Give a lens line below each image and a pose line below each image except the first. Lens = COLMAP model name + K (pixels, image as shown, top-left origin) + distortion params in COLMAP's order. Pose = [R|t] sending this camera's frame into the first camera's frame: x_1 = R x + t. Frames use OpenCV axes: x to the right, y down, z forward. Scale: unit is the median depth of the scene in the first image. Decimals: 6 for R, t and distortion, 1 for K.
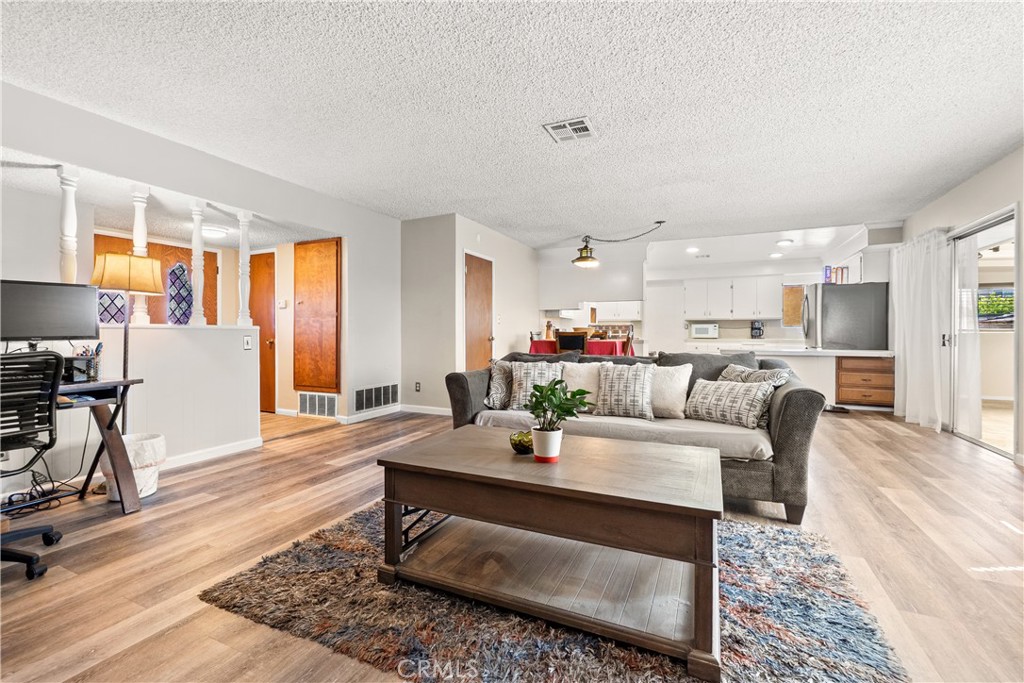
lens RADIAL K [[445.4, 0, 508.3], [0, 445.4, 329.6], [0, 0, 1]] dist [-0.001024, -0.000280]
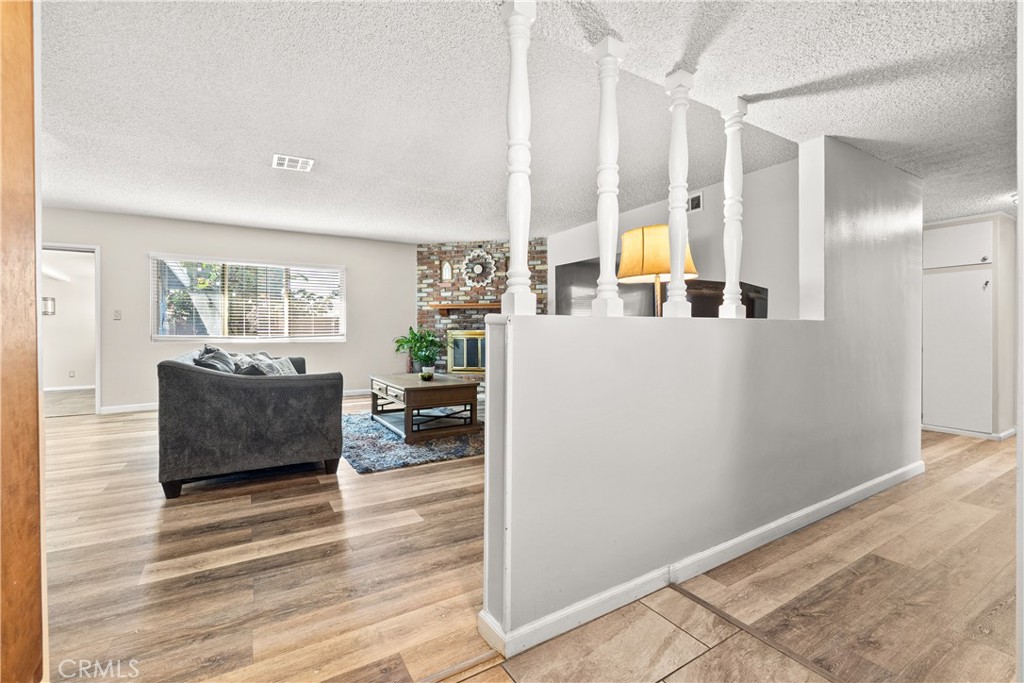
lens RADIAL K [[445.4, 0, 508.3], [0, 445.4, 329.6], [0, 0, 1]] dist [-0.001024, -0.000280]
pose [[-0.834724, -0.003967, 0.550654, -0.648946], [-0.006825, 0.999972, -0.003141, 0.006526], [-0.550626, -0.006380, -0.834727, 1.088818]]
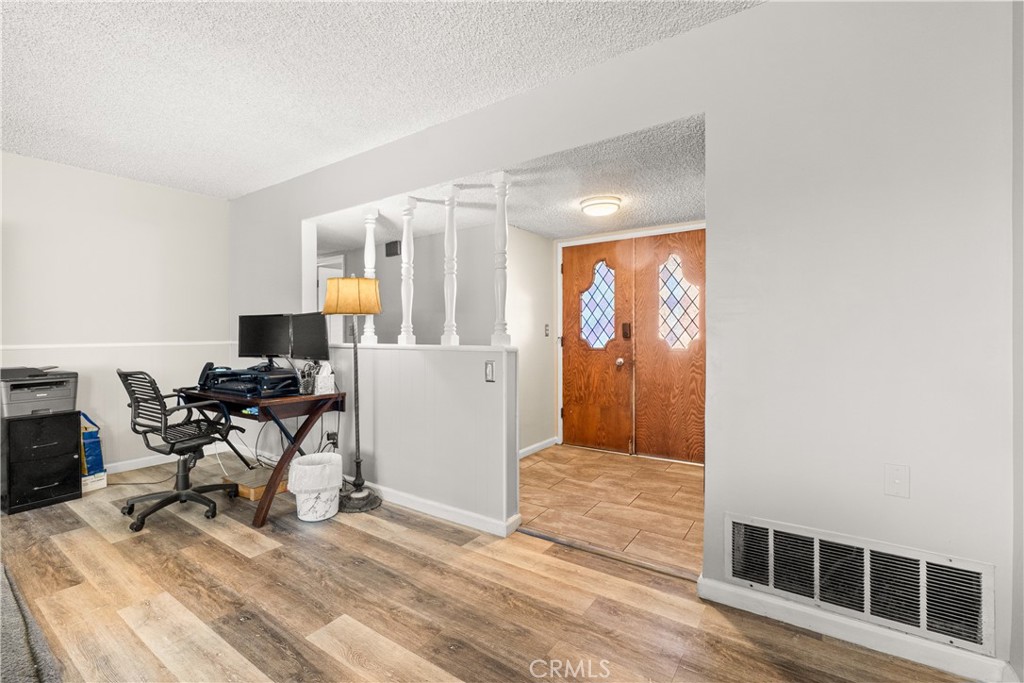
lens RADIAL K [[445.4, 0, 508.3], [0, 445.4, 329.6], [0, 0, 1]] dist [-0.001024, -0.000280]
pose [[-0.161435, -0.008296, -0.986848, 0.054812], [0.012886, 0.999862, -0.010514, -0.019108], [0.986799, -0.014414, -0.161306, 0.927992]]
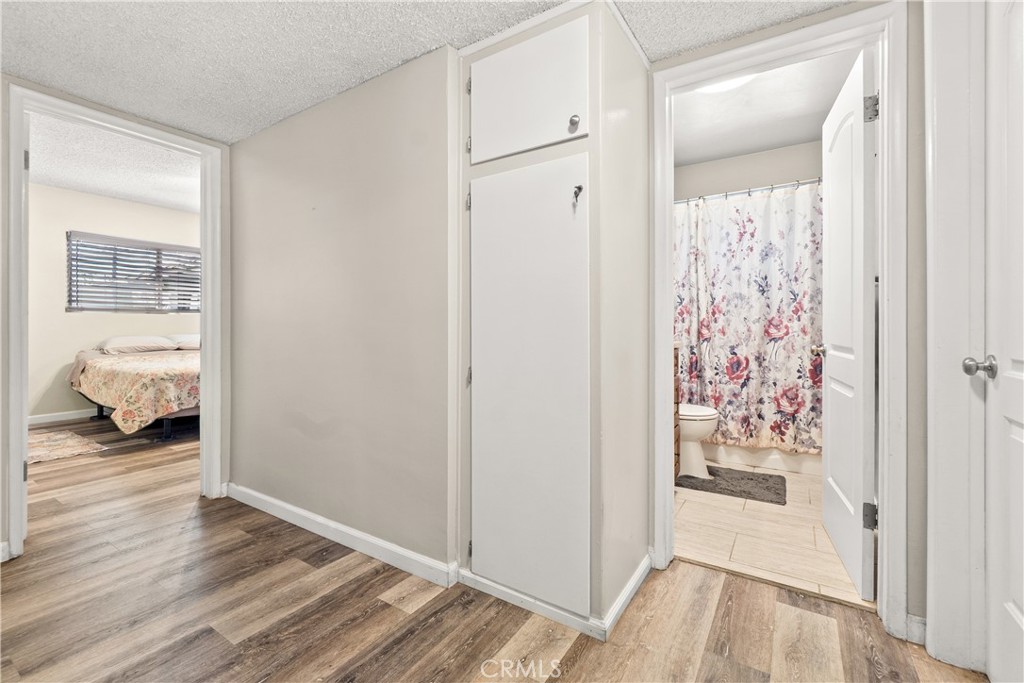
lens RADIAL K [[445.4, 0, 508.3], [0, 445.4, 329.6], [0, 0, 1]] dist [-0.001024, -0.000280]
pose [[-0.990959, -0.001880, 0.134152, -0.944422], [-0.002116, 0.999996, -0.001615, 0.002517], [-0.134149, -0.001884, -0.990959, 0.158665]]
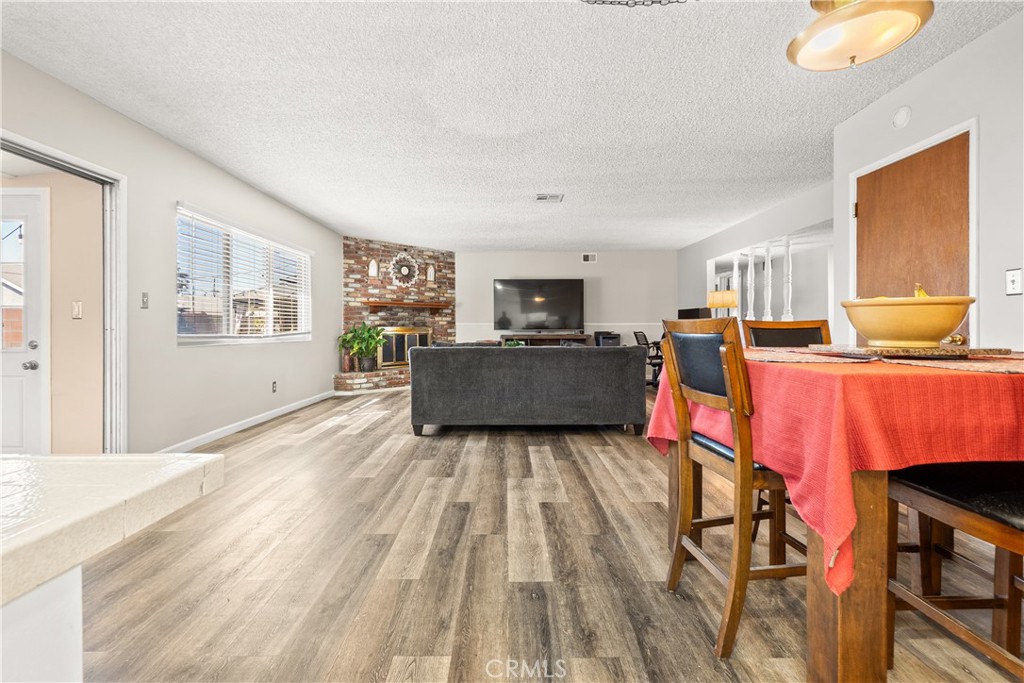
lens RADIAL K [[445.4, 0, 508.3], [0, 445.4, 329.6], [0, 0, 1]] dist [-0.001024, -0.000280]
pose [[-0.910406, -0.002775, -0.413707, 0.575747], [-0.000819, 0.999988, -0.004904, 0.022081], [0.413715, -0.004125, -0.910397, 1.528117]]
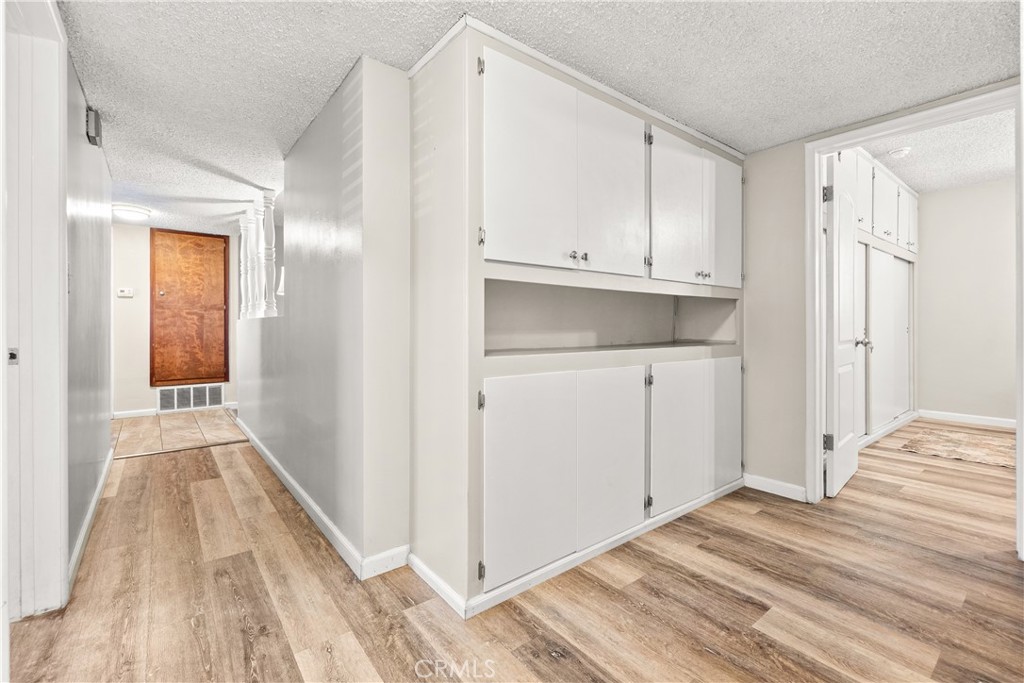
lens RADIAL K [[445.4, 0, 508.3], [0, 445.4, 329.6], [0, 0, 1]] dist [-0.001024, -0.000280]
pose [[0.450003, -0.004185, 0.893017, -1.075987], [-0.009397, 0.999911, 0.009422, 0.001337], [-0.892978, -0.012632, 0.449924, -0.086130]]
